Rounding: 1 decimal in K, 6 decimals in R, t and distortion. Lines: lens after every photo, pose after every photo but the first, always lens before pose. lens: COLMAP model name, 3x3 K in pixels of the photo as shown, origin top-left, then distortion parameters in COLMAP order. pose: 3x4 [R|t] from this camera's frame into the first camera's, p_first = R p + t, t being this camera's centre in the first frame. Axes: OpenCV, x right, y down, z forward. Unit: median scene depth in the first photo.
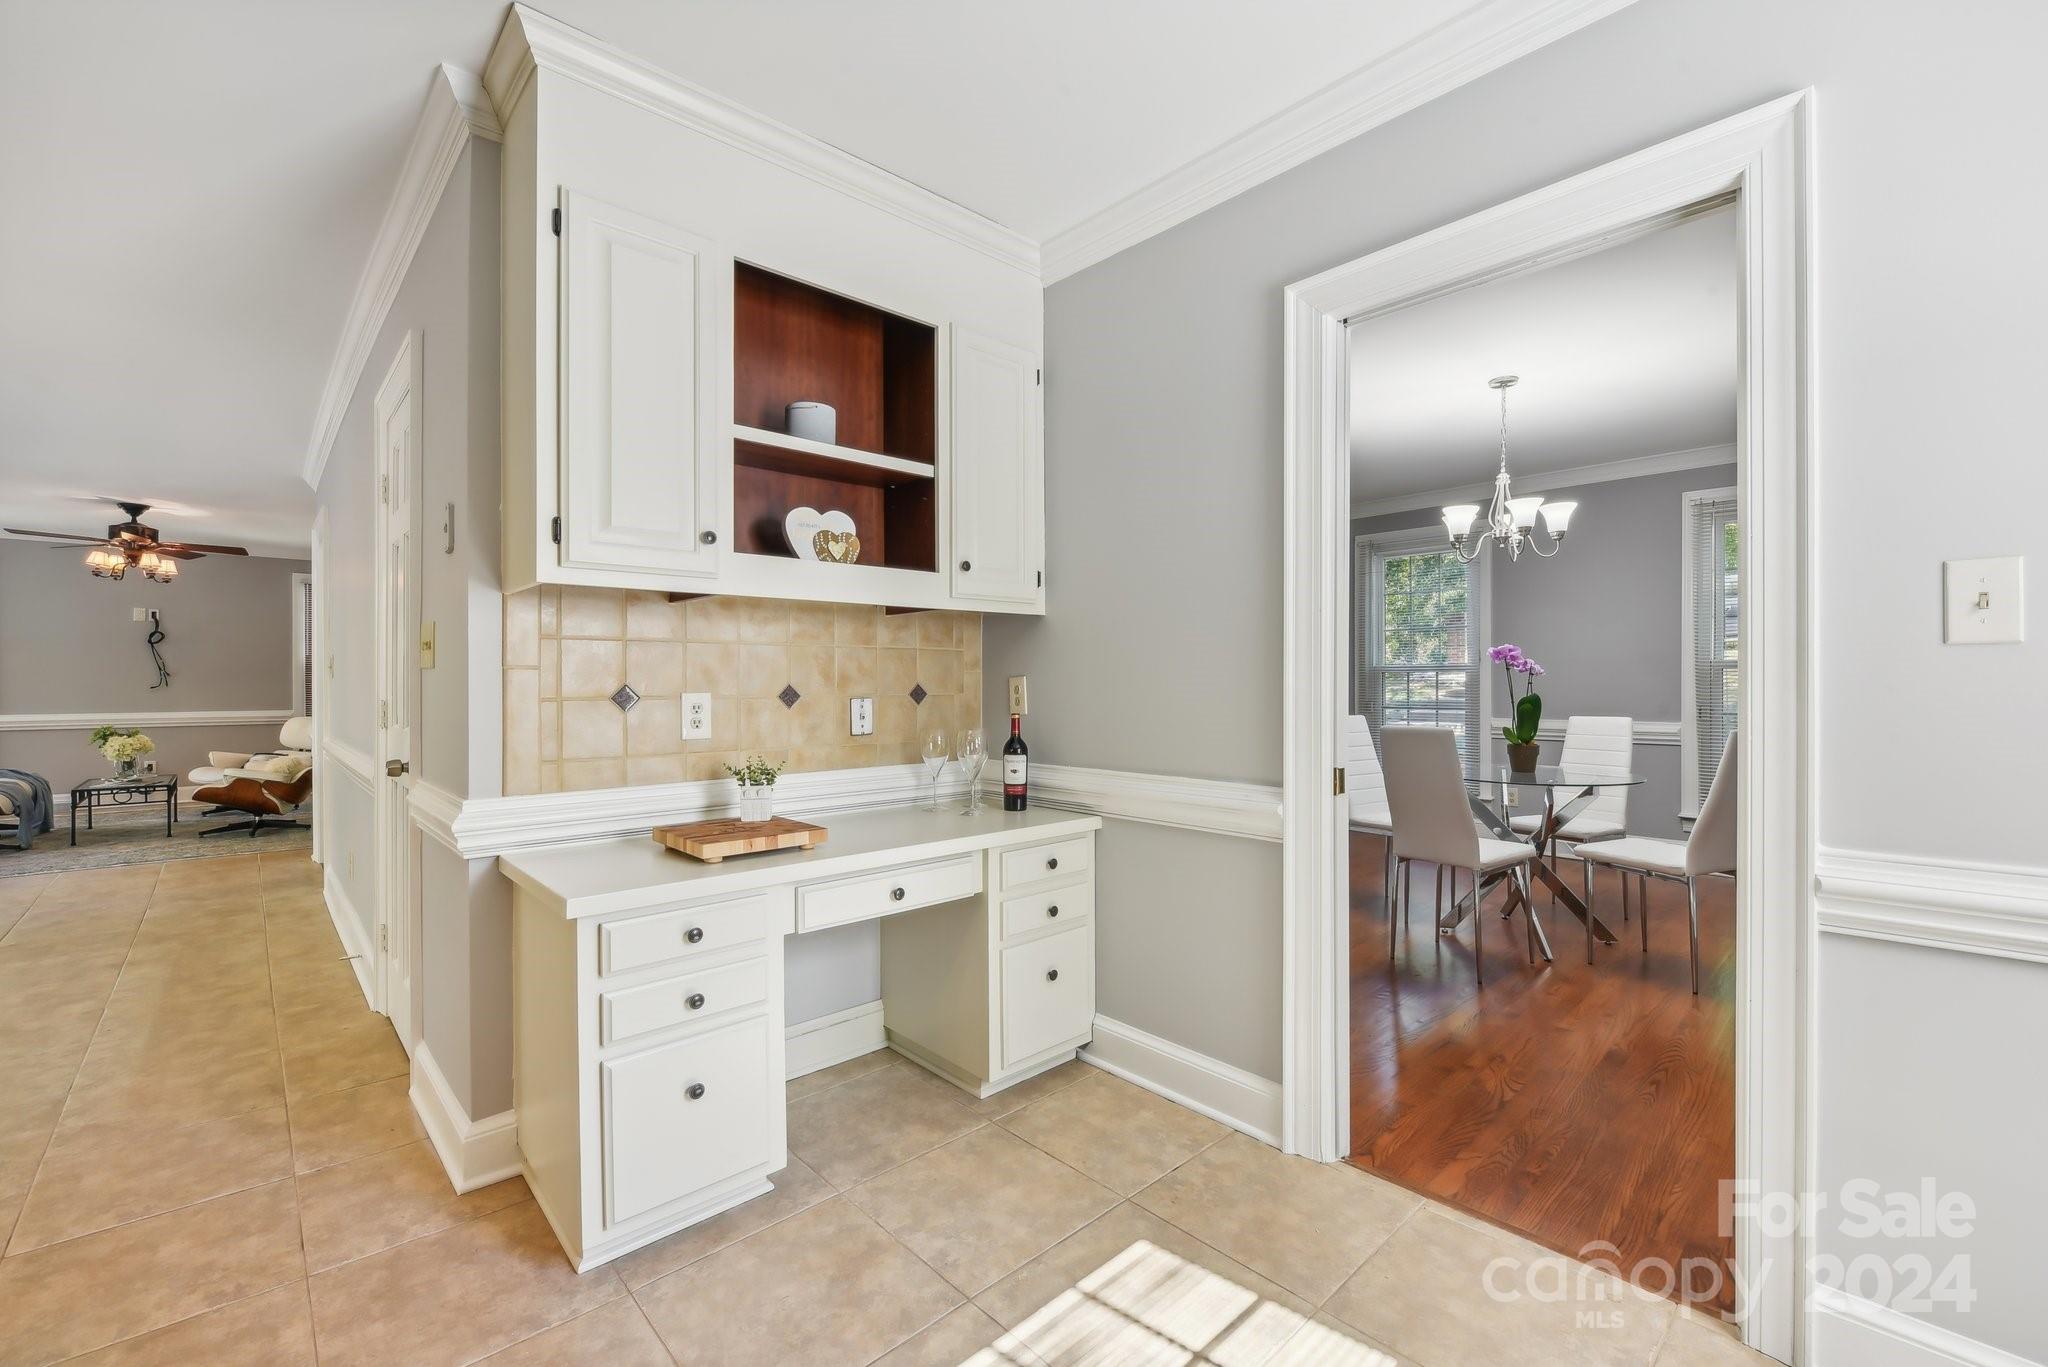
lens RADIAL K [[846.6, 0, 1017.6], [0, 846.6, 682.4], [0, 0, 1]] dist [-0.015203, -0.000285]
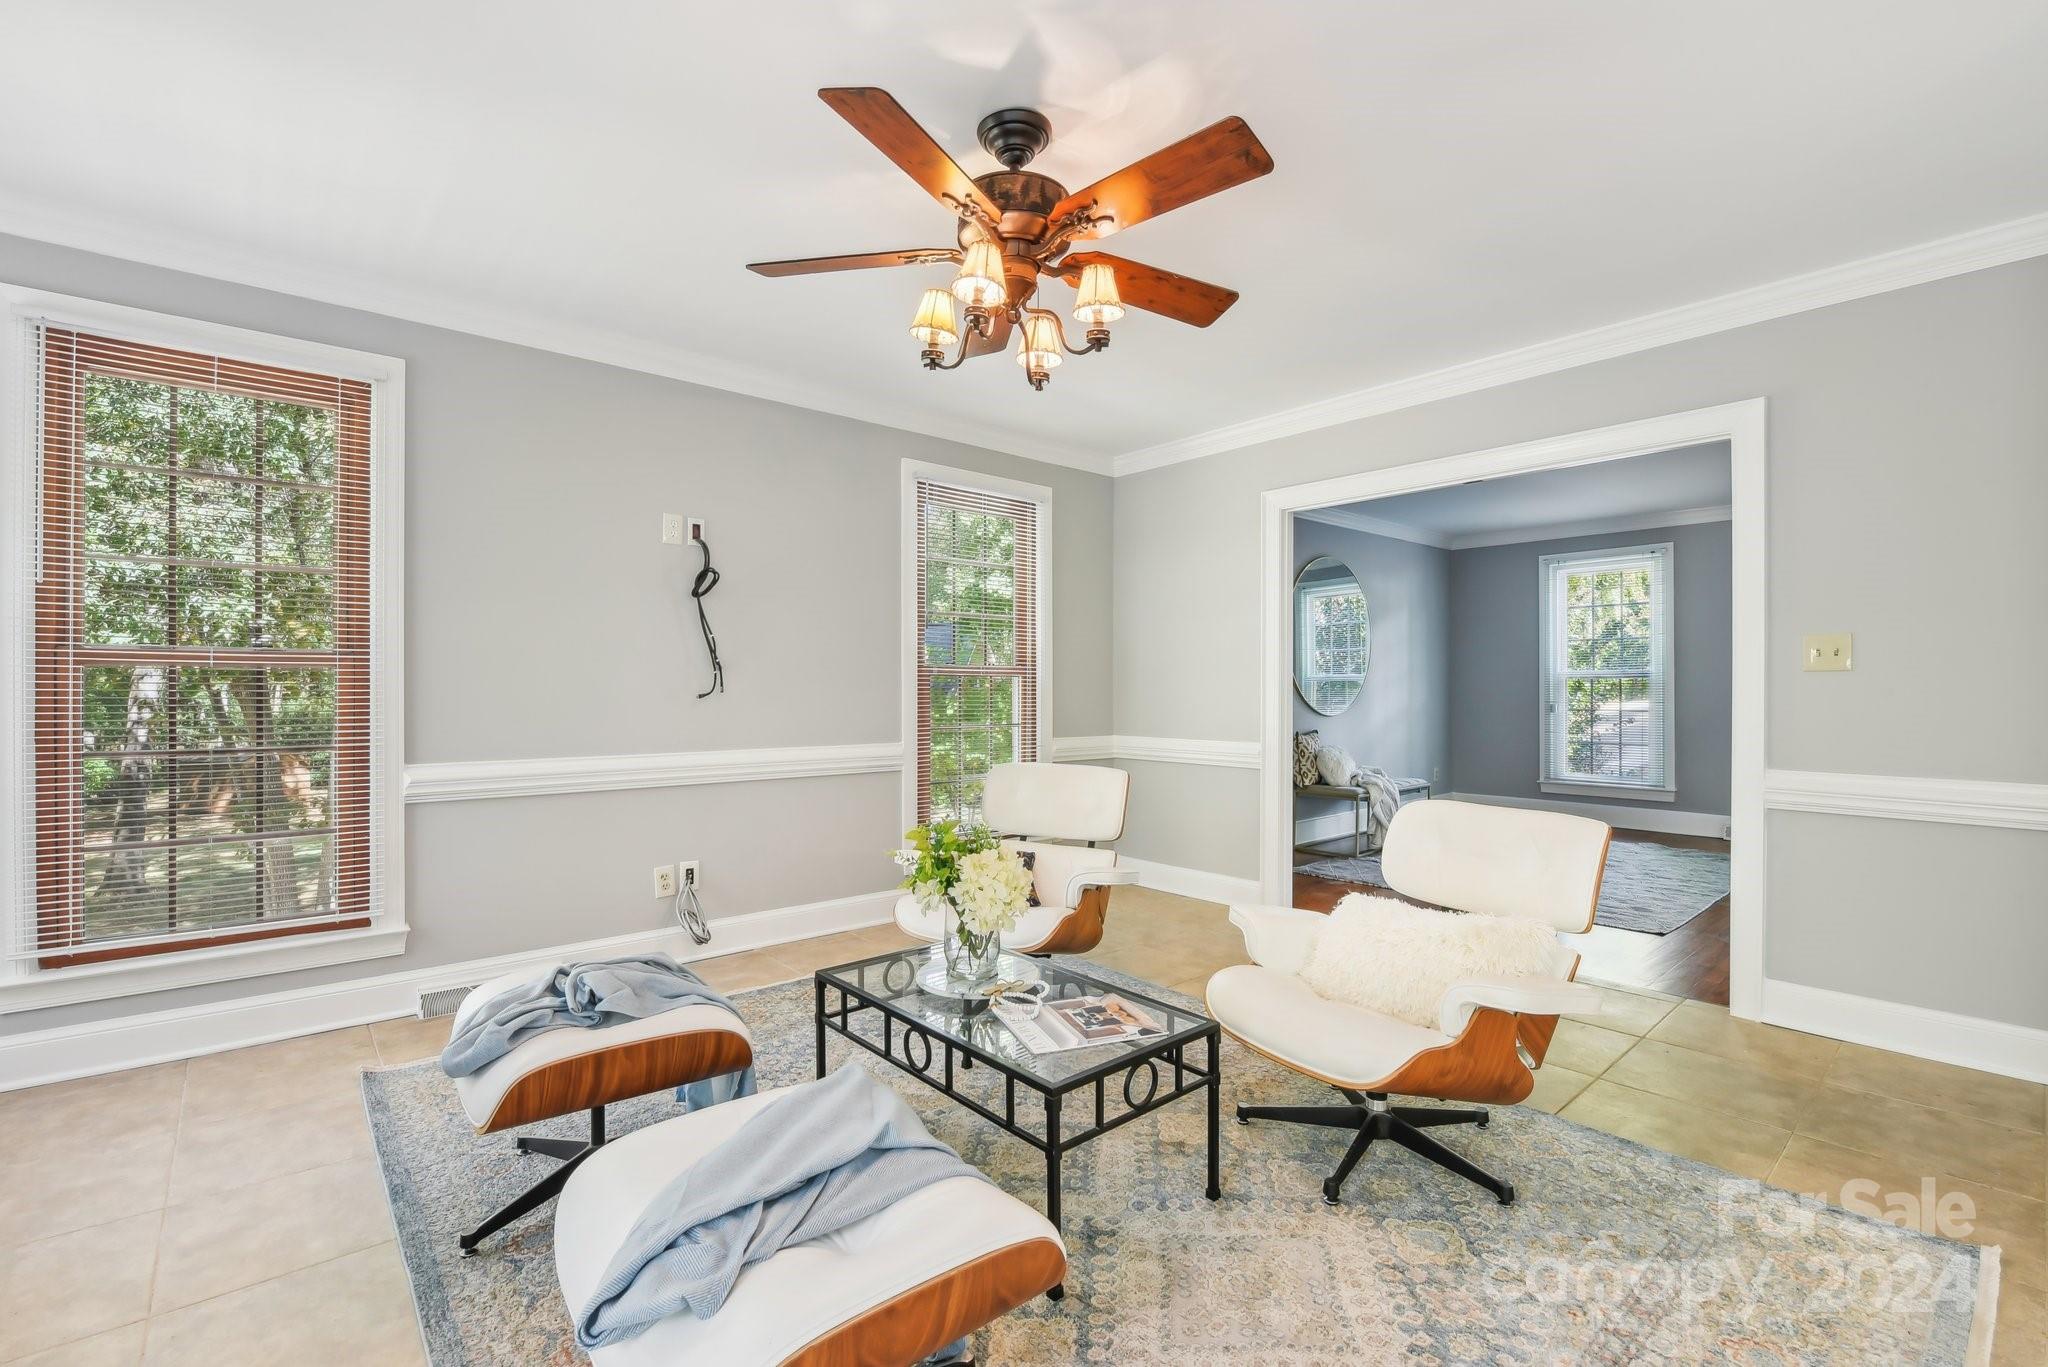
lens RADIAL K [[900.8, 0, 1025.4], [0, 900.8, 684.0], [0, 0, 1]] dist [-0.011177, -0.000956]
pose [[0.999390, -0.000432, -0.034916, -1.408408], [0.000432, 1.000000, -0.000027, 0.001102], [0.034916, 0.000012, 0.999390, 0.878460]]
